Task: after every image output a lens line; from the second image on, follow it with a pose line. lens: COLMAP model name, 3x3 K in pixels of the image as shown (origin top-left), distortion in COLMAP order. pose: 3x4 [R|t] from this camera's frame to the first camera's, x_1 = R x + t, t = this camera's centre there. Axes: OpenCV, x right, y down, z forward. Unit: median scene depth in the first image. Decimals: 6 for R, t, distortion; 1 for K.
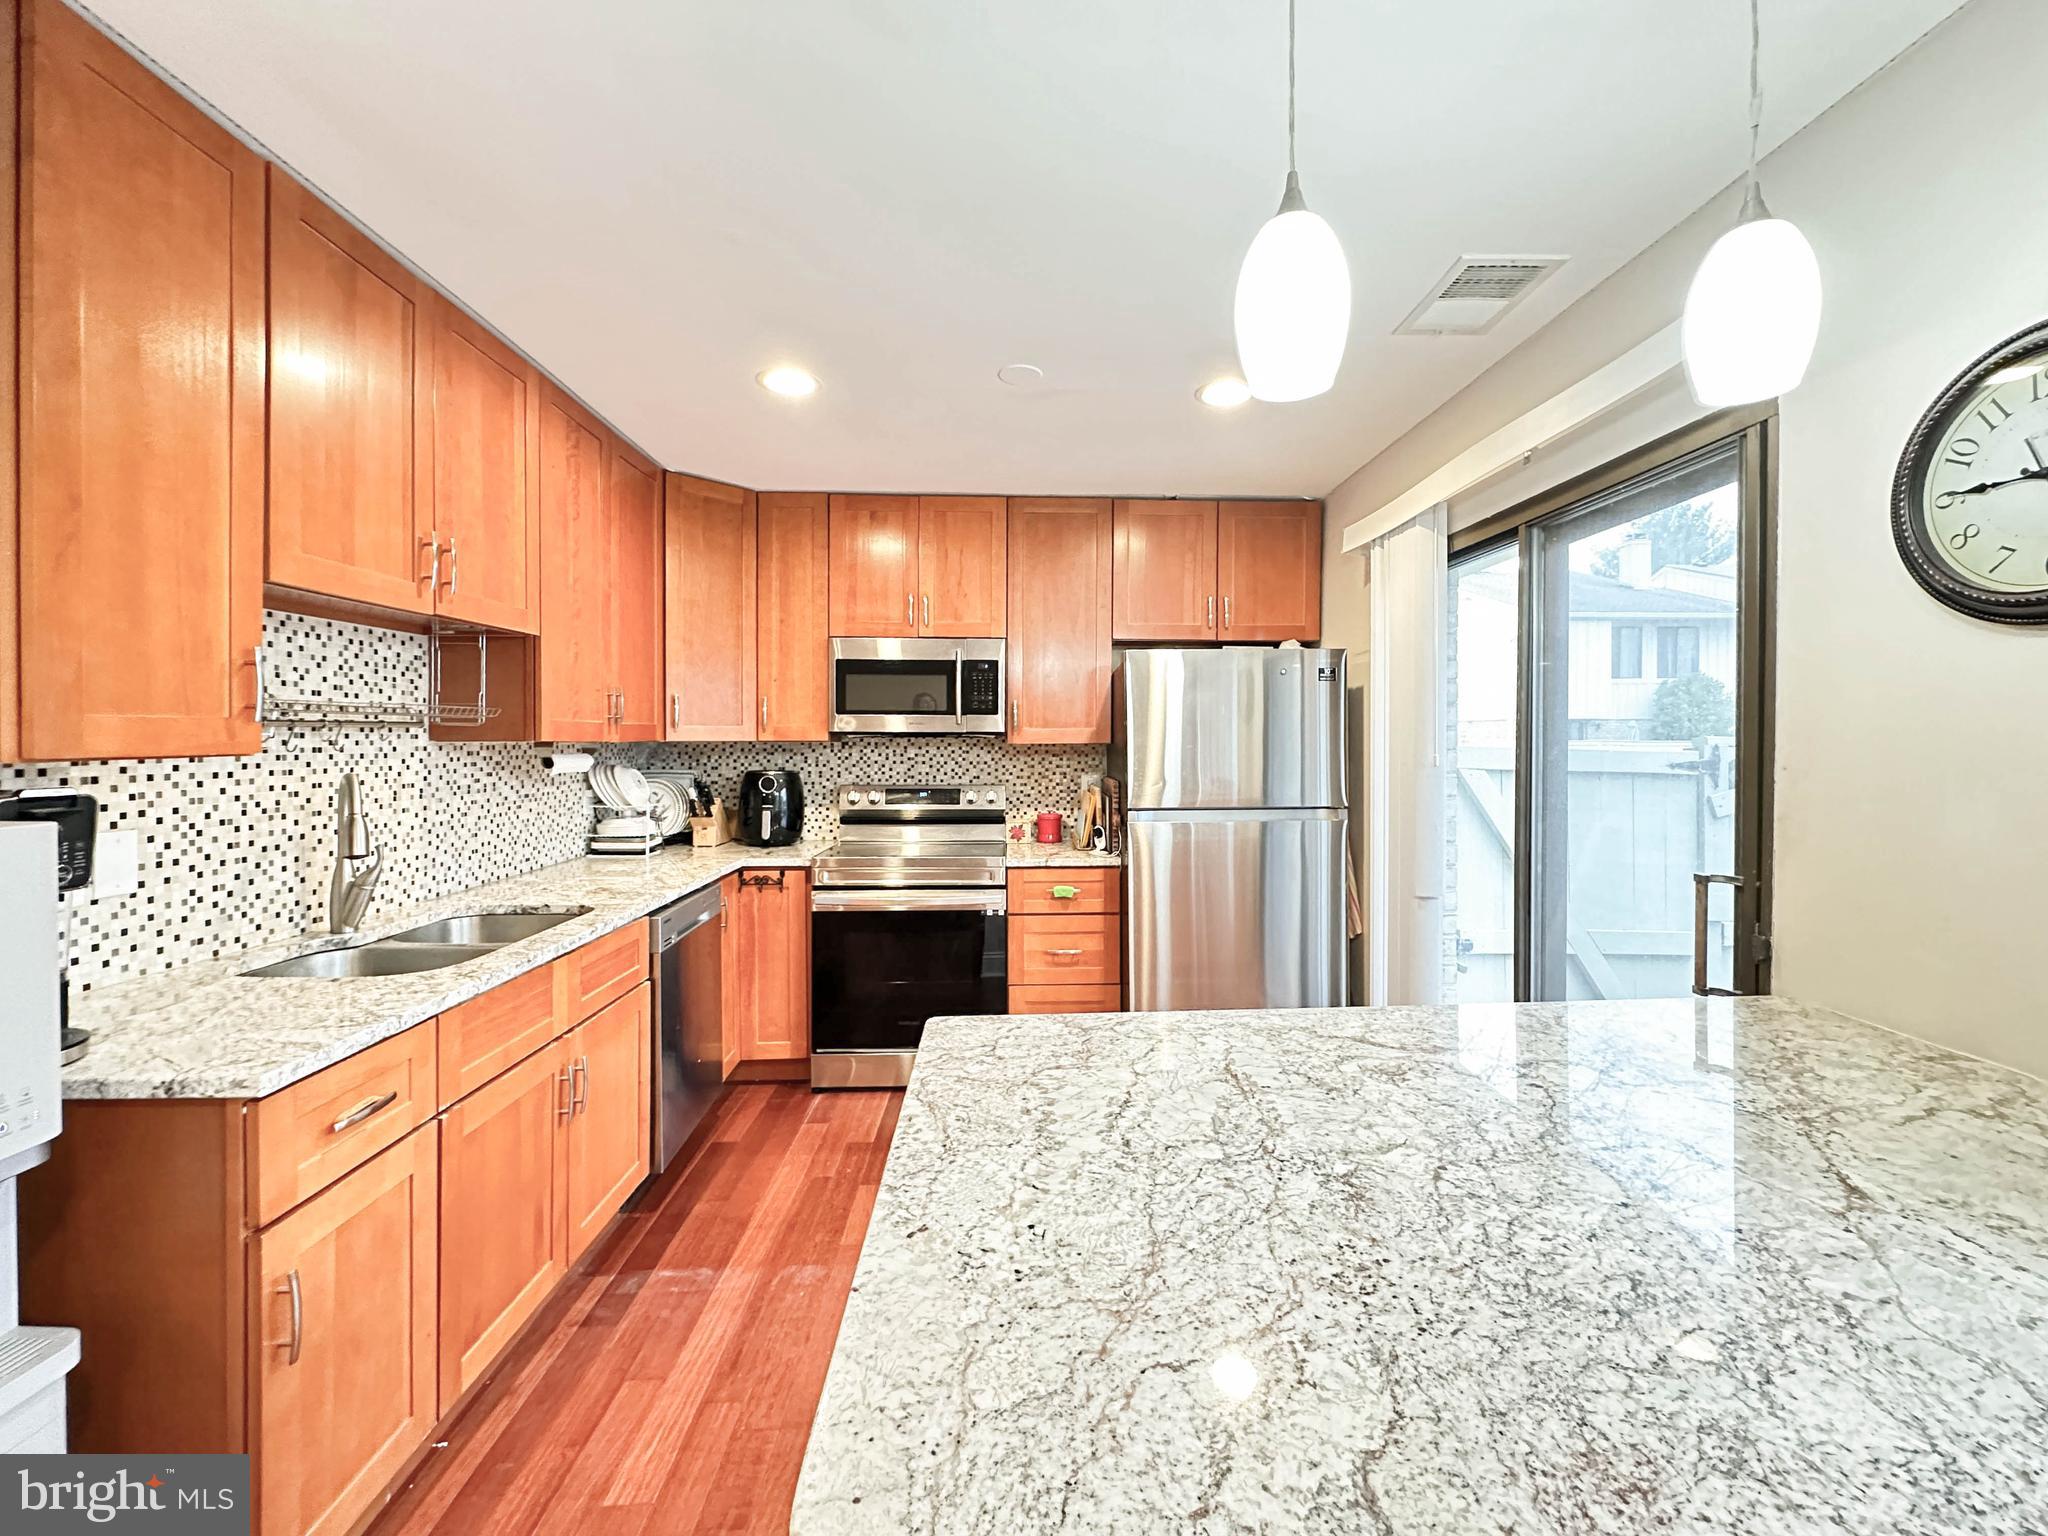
lens RADIAL K [[852.9, 0, 1038.1], [0, 852.9, 753.2], [0, 0, 1]] dist [-0.002965, 0.000229]
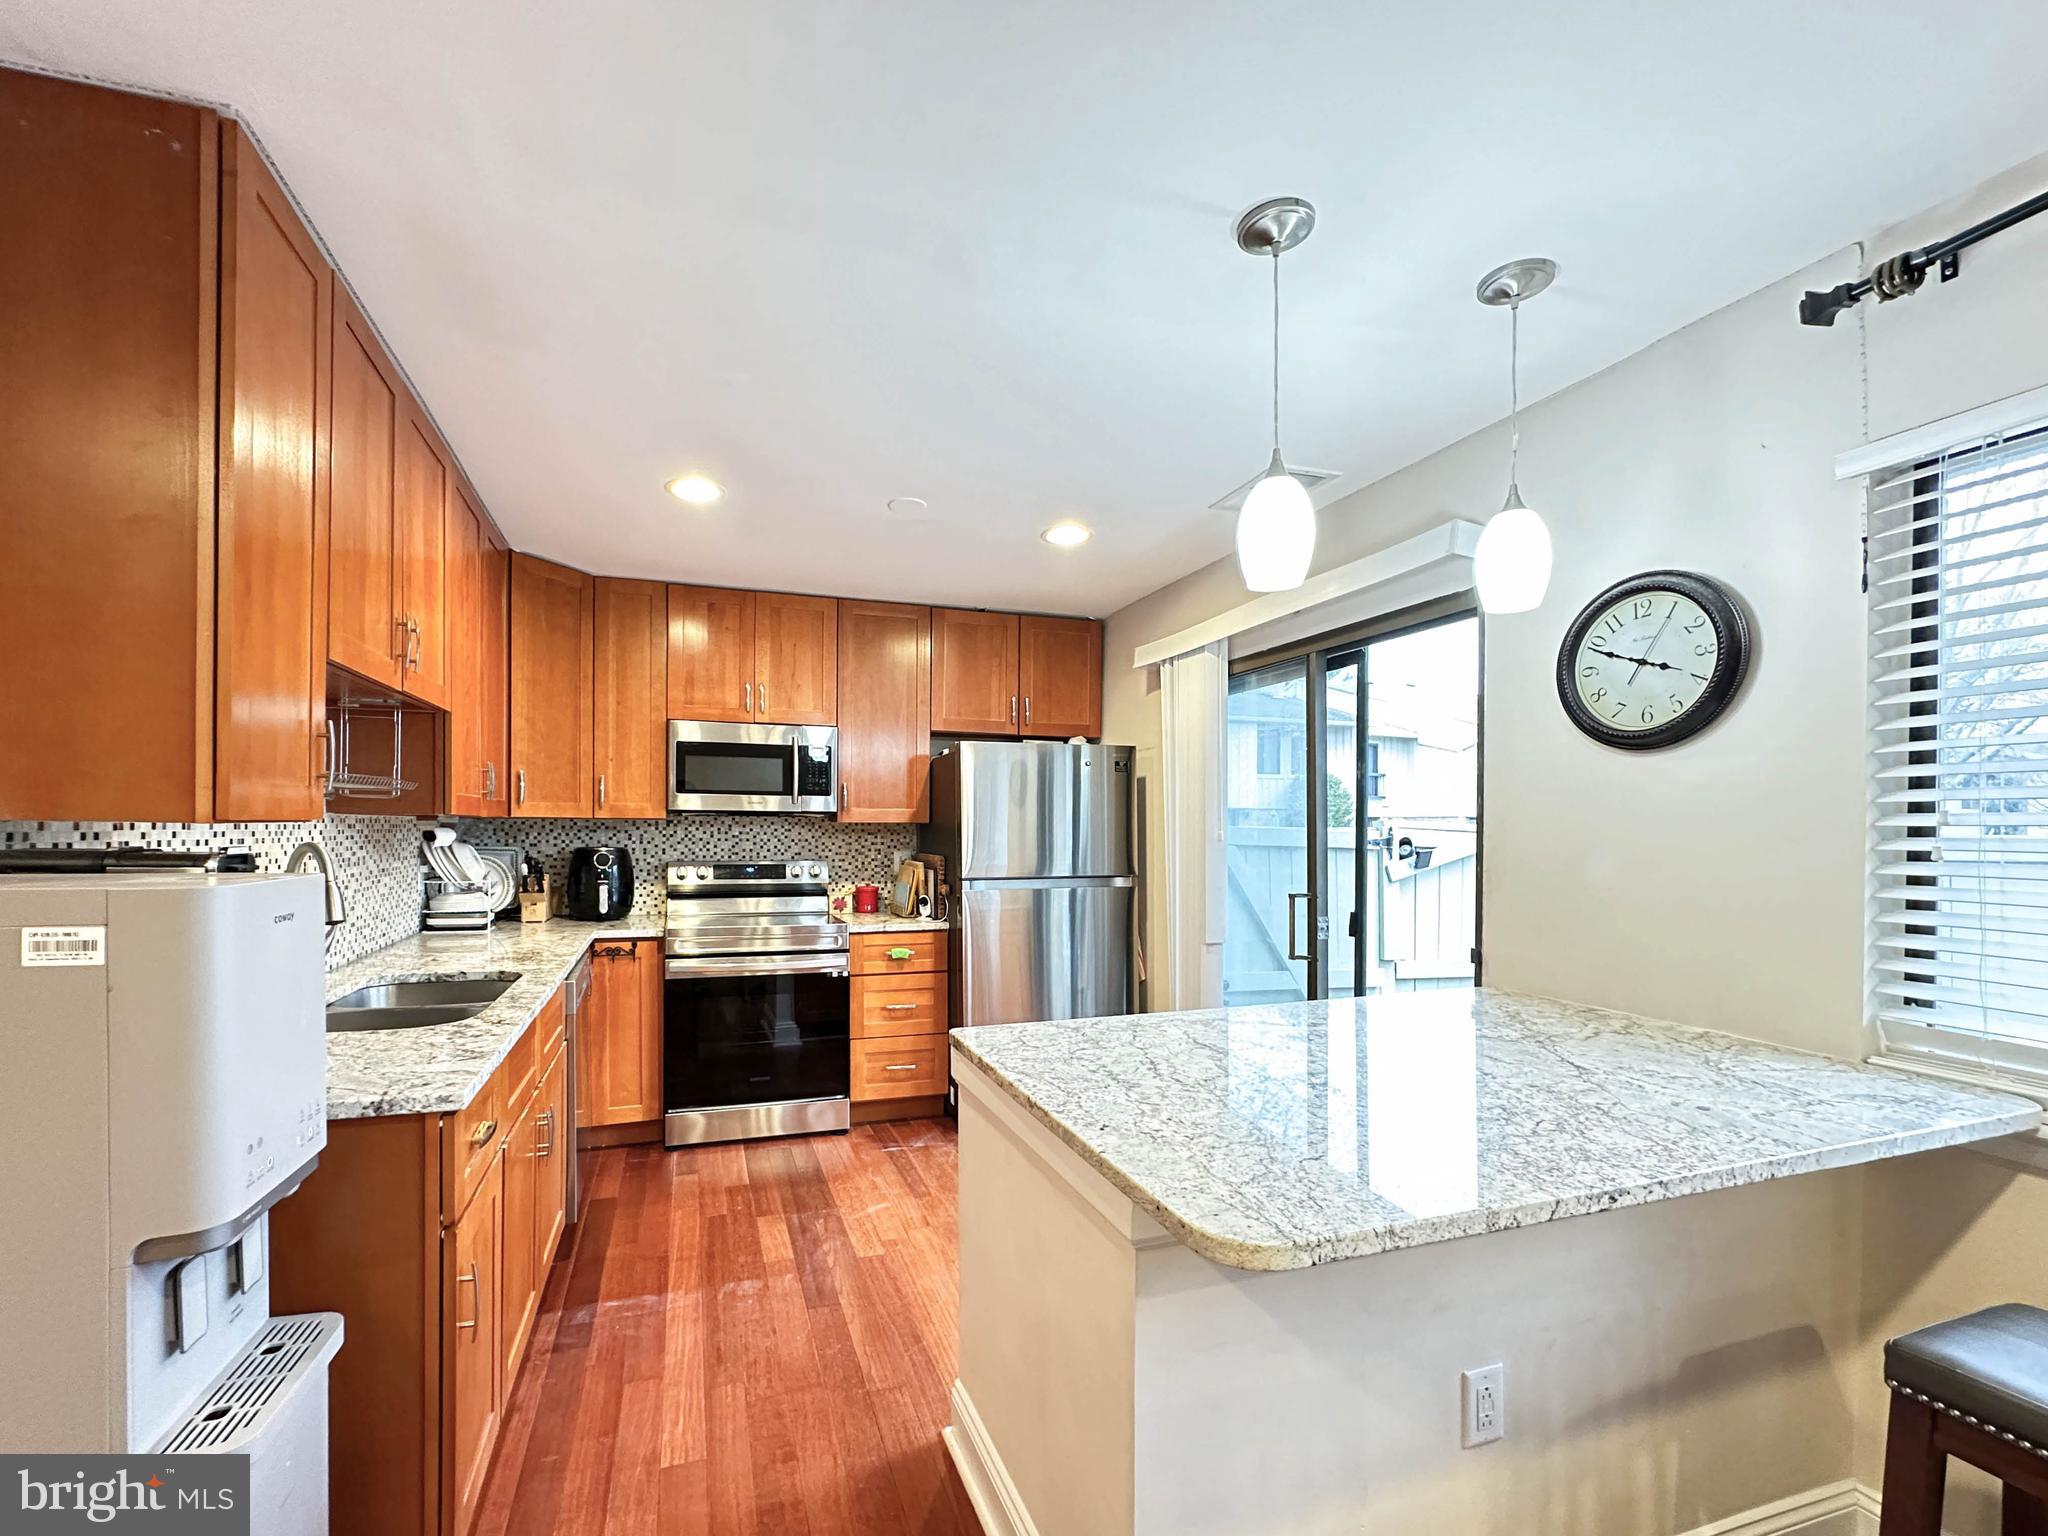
lens RADIAL K [[852.9, 0, 930.0], [0, 852.9, 827.7], [0, 0, 1]] dist [-0.002965, 0.000229]
pose [[0.970705, 0.006019, 0.240201, -0.274259], [-0.003078, 0.999916, -0.012618, 0.013834], [-0.240256, 0.011509, 0.970641, -0.142072]]
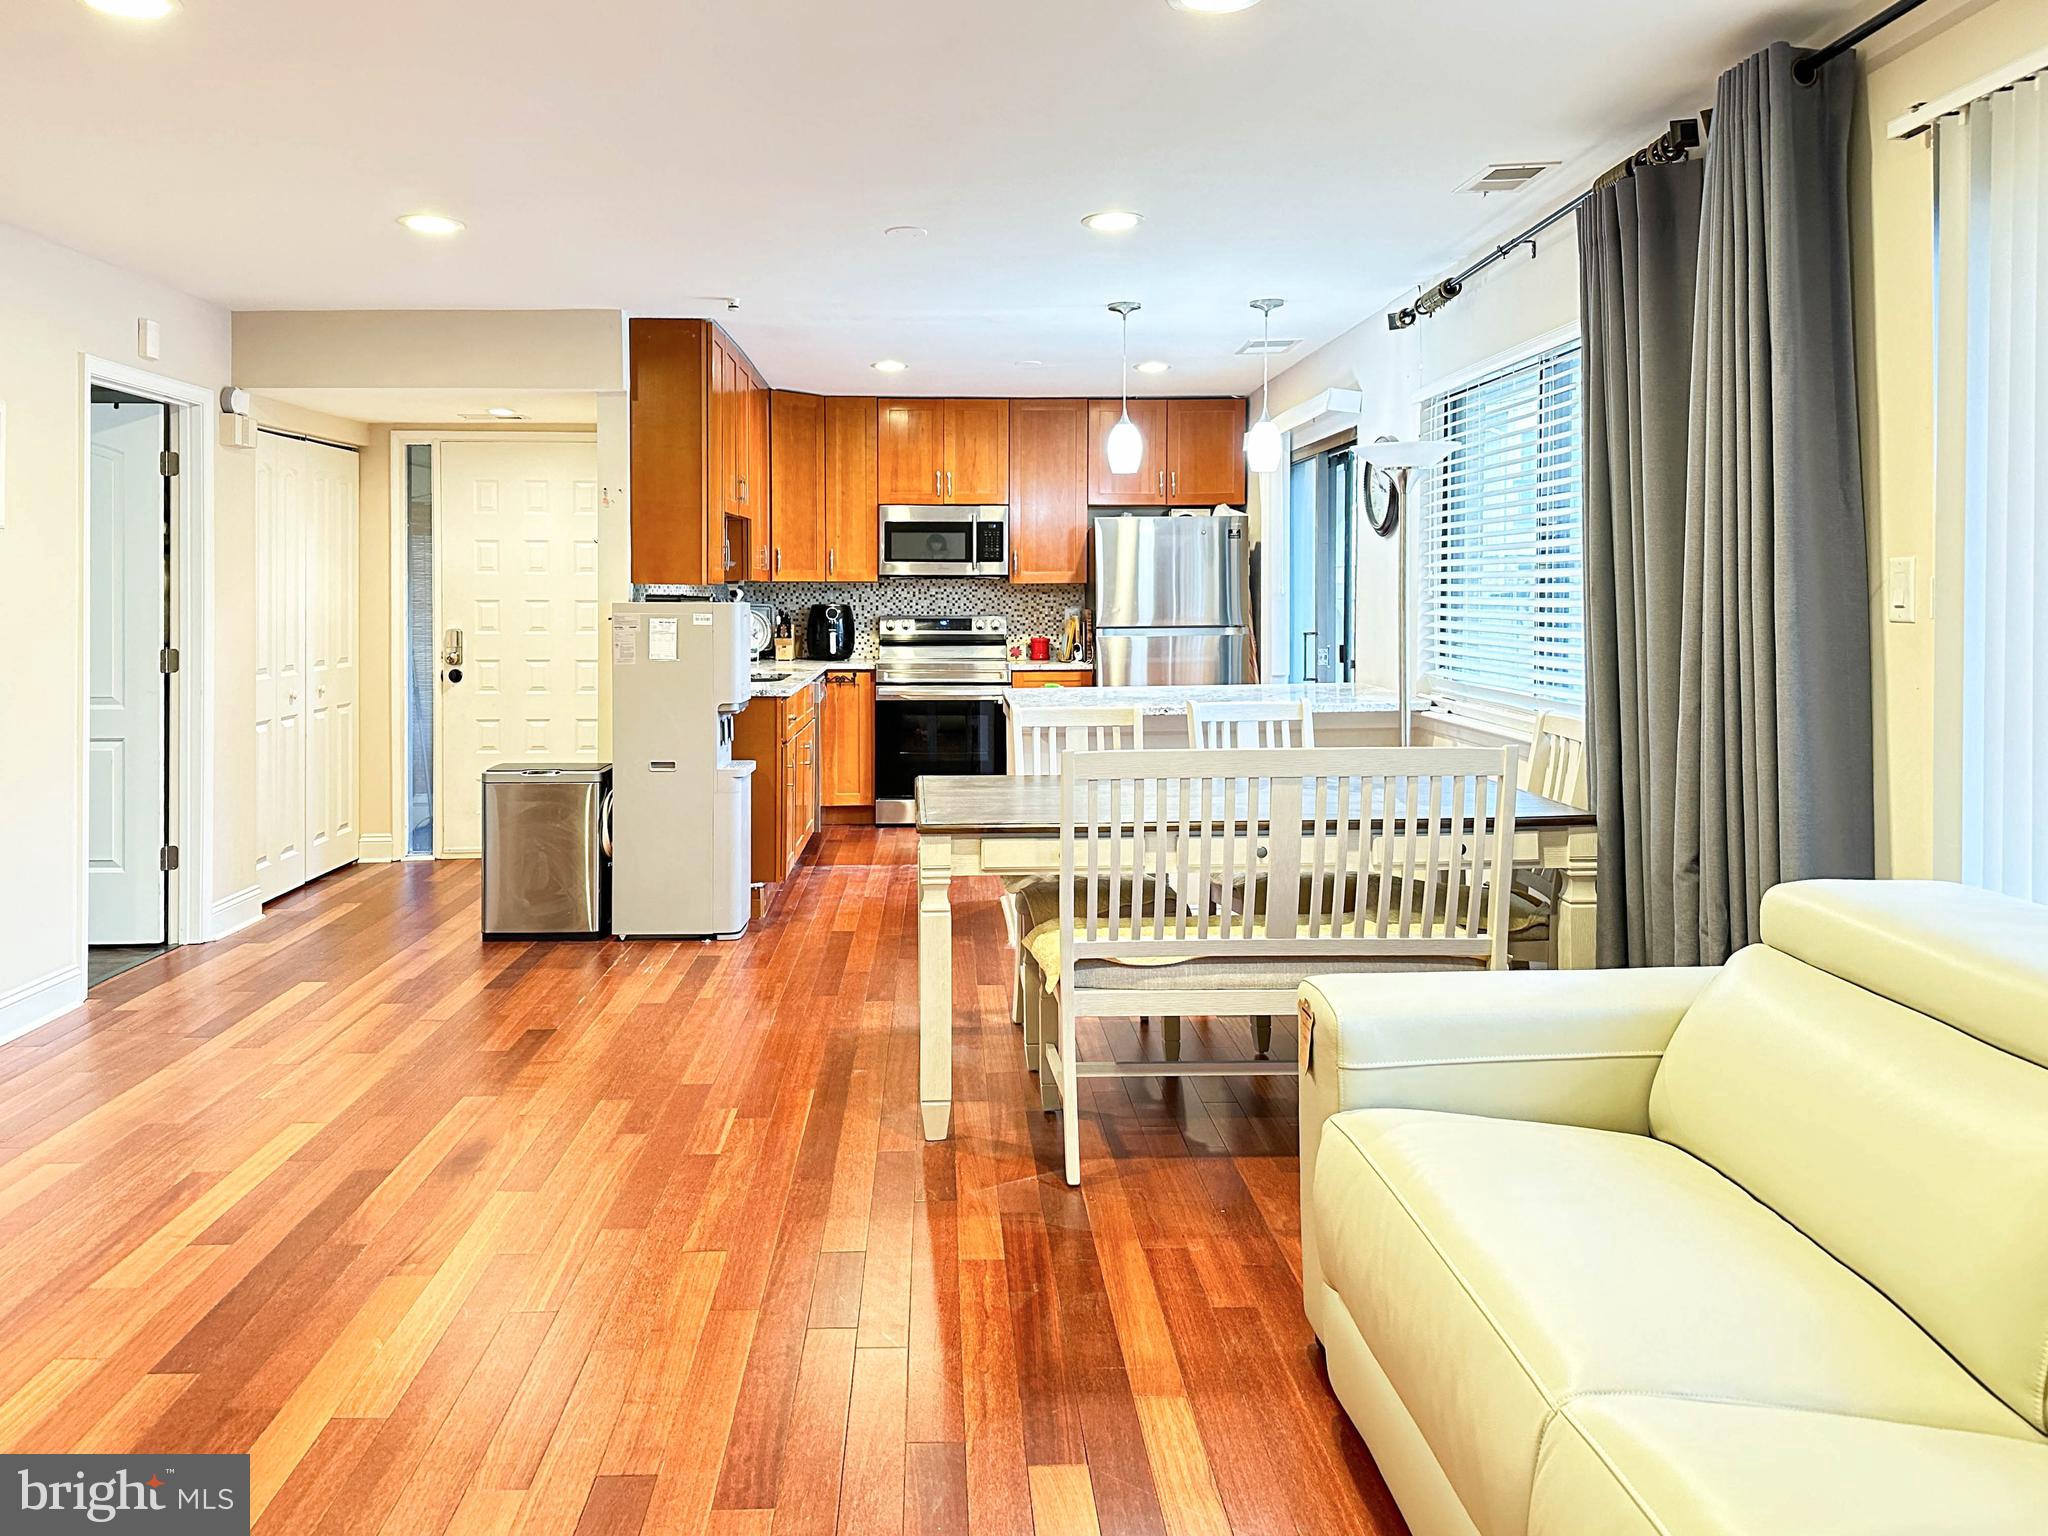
lens RADIAL K [[1508.7, 0, 1015.5], [0, 1508.7, 662.5], [0, 0, 1]] dist [0.050020, -0.033912]
pose [[0.999920, -0.003213, 0.012253, -0.085041], [0.002833, 0.999519, 0.030898, 0.060164], [-0.012346, -0.030861, 0.999447, -2.093235]]
